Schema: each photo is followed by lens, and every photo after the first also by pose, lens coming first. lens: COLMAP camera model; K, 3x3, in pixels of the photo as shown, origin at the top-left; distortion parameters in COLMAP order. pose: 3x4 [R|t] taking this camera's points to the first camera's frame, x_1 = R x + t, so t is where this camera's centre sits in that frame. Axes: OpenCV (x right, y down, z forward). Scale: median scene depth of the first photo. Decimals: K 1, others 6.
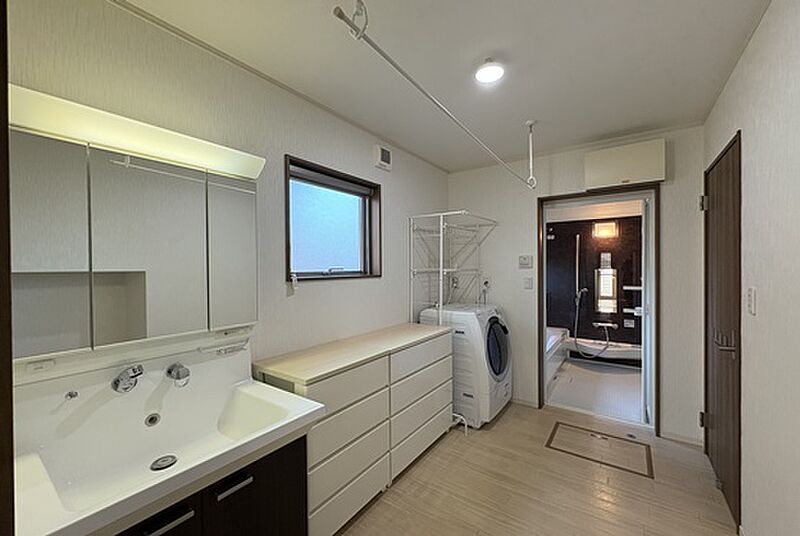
lens RADIAL K [[320.5, 0, 400.7], [0, 320.5, 268.1], [0, 0, 1]] dist [0.000175, -0.000311]
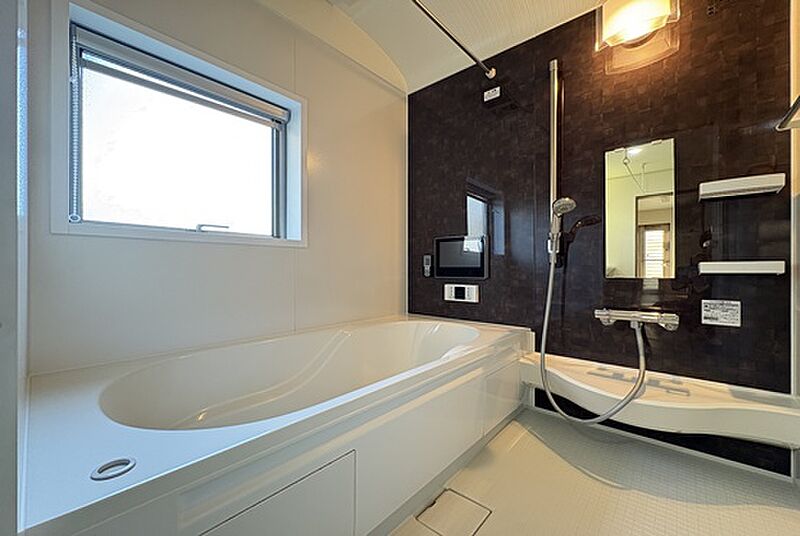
lens RADIAL K [[321.2, 0, 400.0], [0, 321.2, 268.0], [0, 0, 1]] dist [-0.002542, -0.000714]
pose [[0.994433, 0.006390, -0.105180, 0.712176], [-0.007338, 0.999936, -0.008628, 0.215823], [0.105118, 0.009351, 0.994416, 1.069349]]
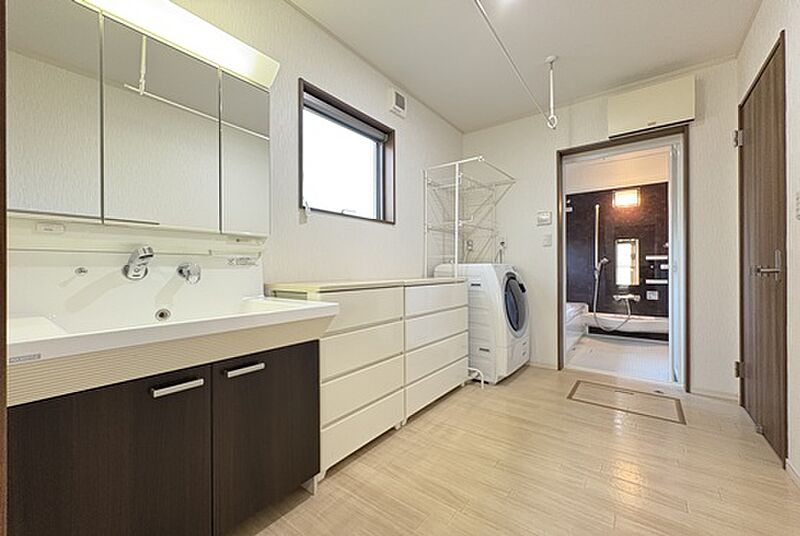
lens RADIAL K [[320.5, 0, 400.7], [0, 320.5, 268.1], [0, 0, 1]] dist [0.000175, -0.000311]
pose [[0.999397, 0.003348, -0.034562, -0.009409], [-0.003648, 0.999956, -0.008646, 0.162124], [0.034531, 0.008766, 0.999365, 0.024675]]
